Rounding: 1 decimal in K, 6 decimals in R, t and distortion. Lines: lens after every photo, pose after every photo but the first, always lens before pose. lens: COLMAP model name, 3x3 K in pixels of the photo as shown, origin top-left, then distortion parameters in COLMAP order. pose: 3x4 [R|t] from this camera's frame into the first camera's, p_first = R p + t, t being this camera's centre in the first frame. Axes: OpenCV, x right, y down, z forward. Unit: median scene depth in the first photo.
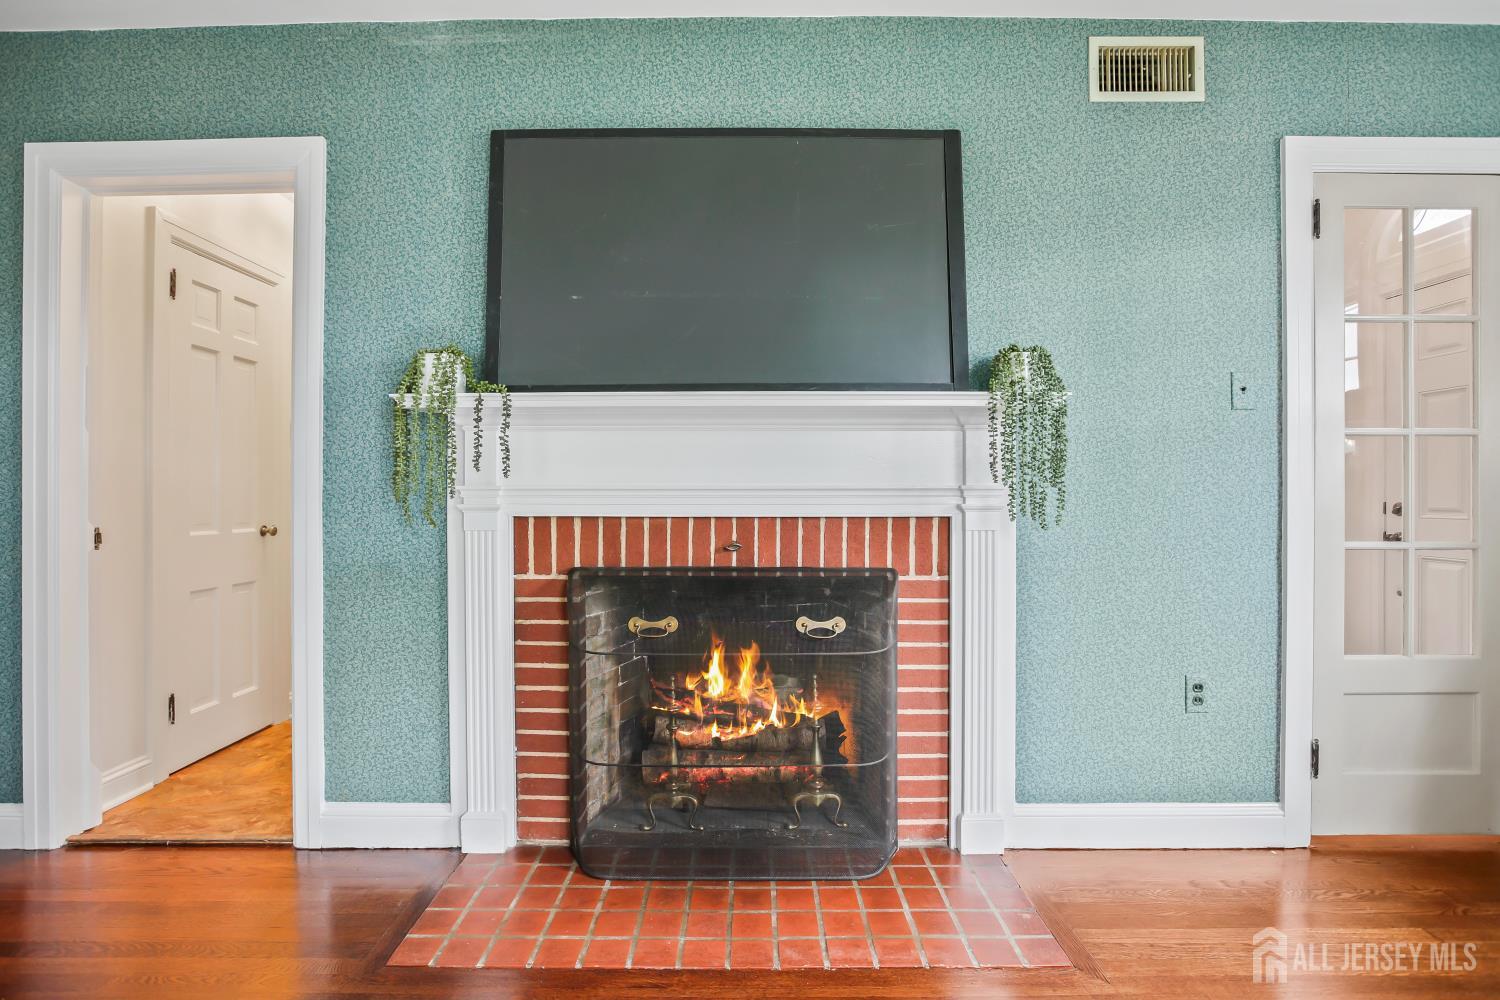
lens RADIAL K [[724.4, 0, 733.9], [0, 724.4, 496.5], [0, 0, 1]] dist [-0.039025, 0.010797]
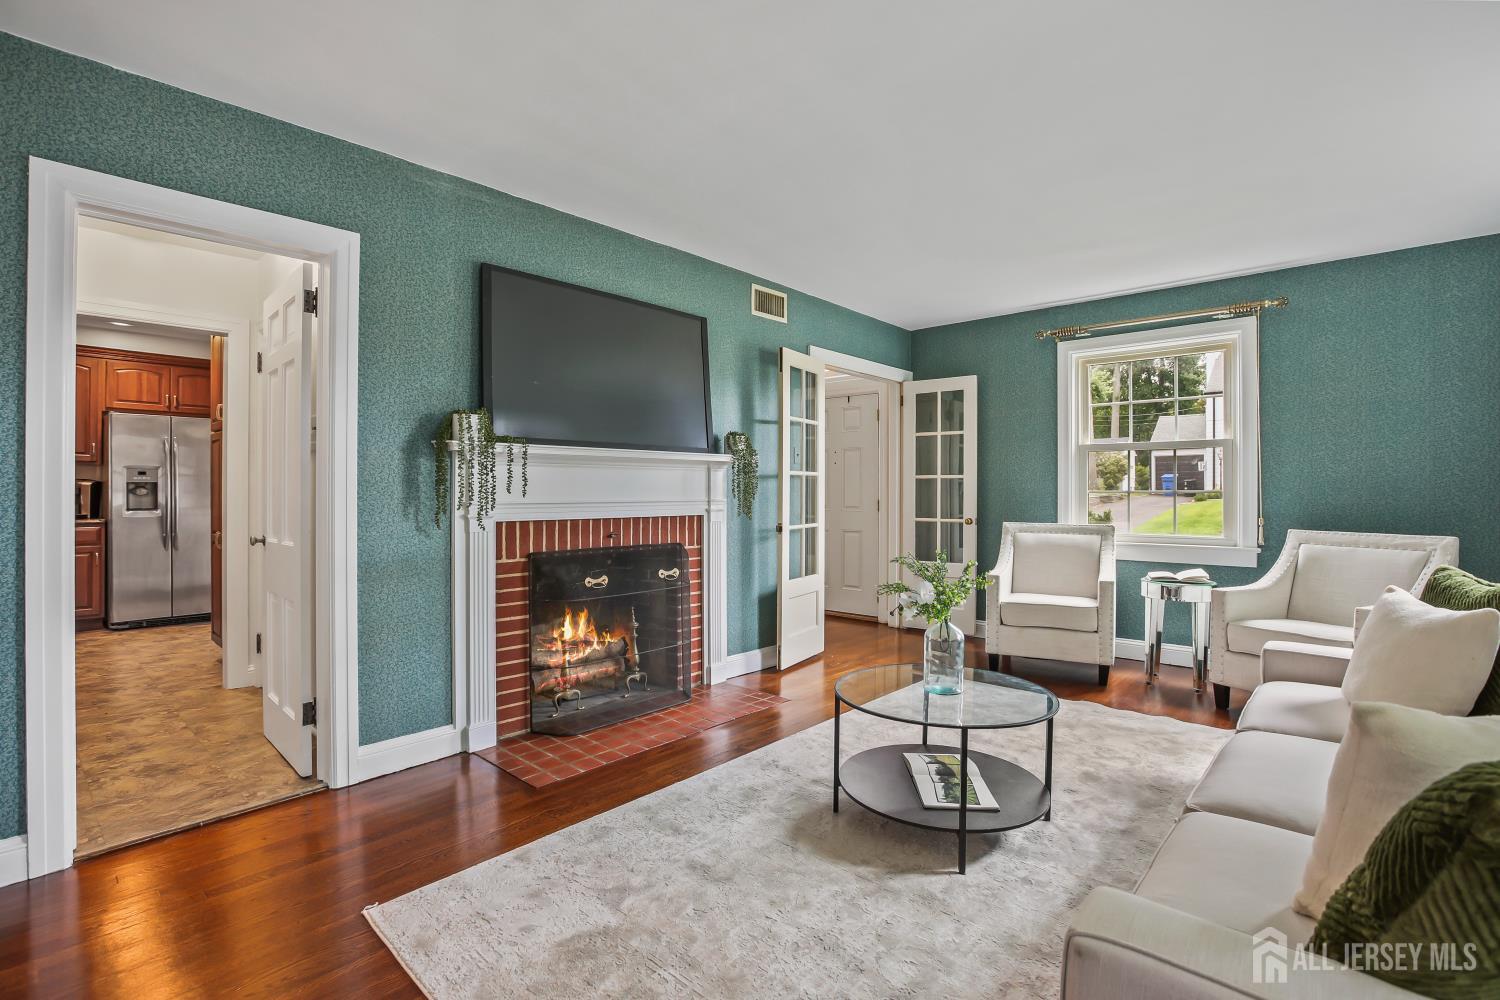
lens RADIAL K [[683.8, 0, 734.0], [0, 683.8, 494.9], [0, 0, 1]] dist [-0.046560, 0.014781]
pose [[0.687315, -0.003688, 0.726350, -0.989184], [0.003632, 0.999992, 0.001641, -0.029277], [-0.726351, 0.001510, 0.687323, -0.336464]]
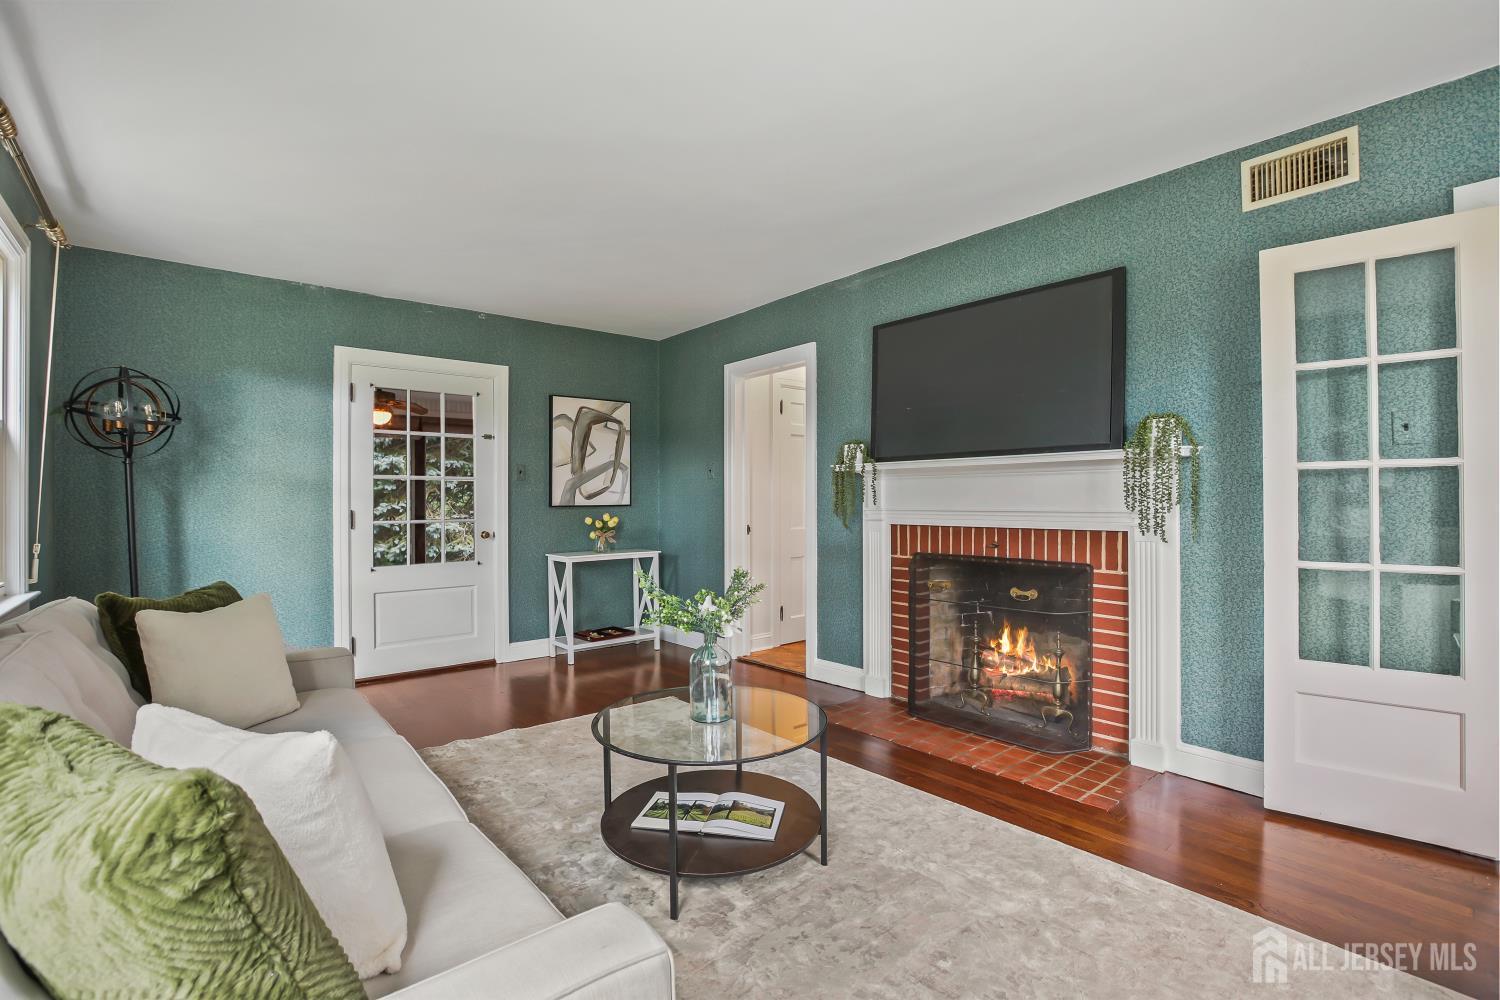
lens RADIAL K [[683.8, 0, 770.9], [0, 683.8, 498.9], [0, 0, 1]] dist [-0.046560, 0.014781]
pose [[0.672081, -0.003625, -0.740469, 0.820709], [0.002912, 0.999993, -0.002252, -0.036429], [0.740472, -0.000643, 0.672087, -0.447633]]
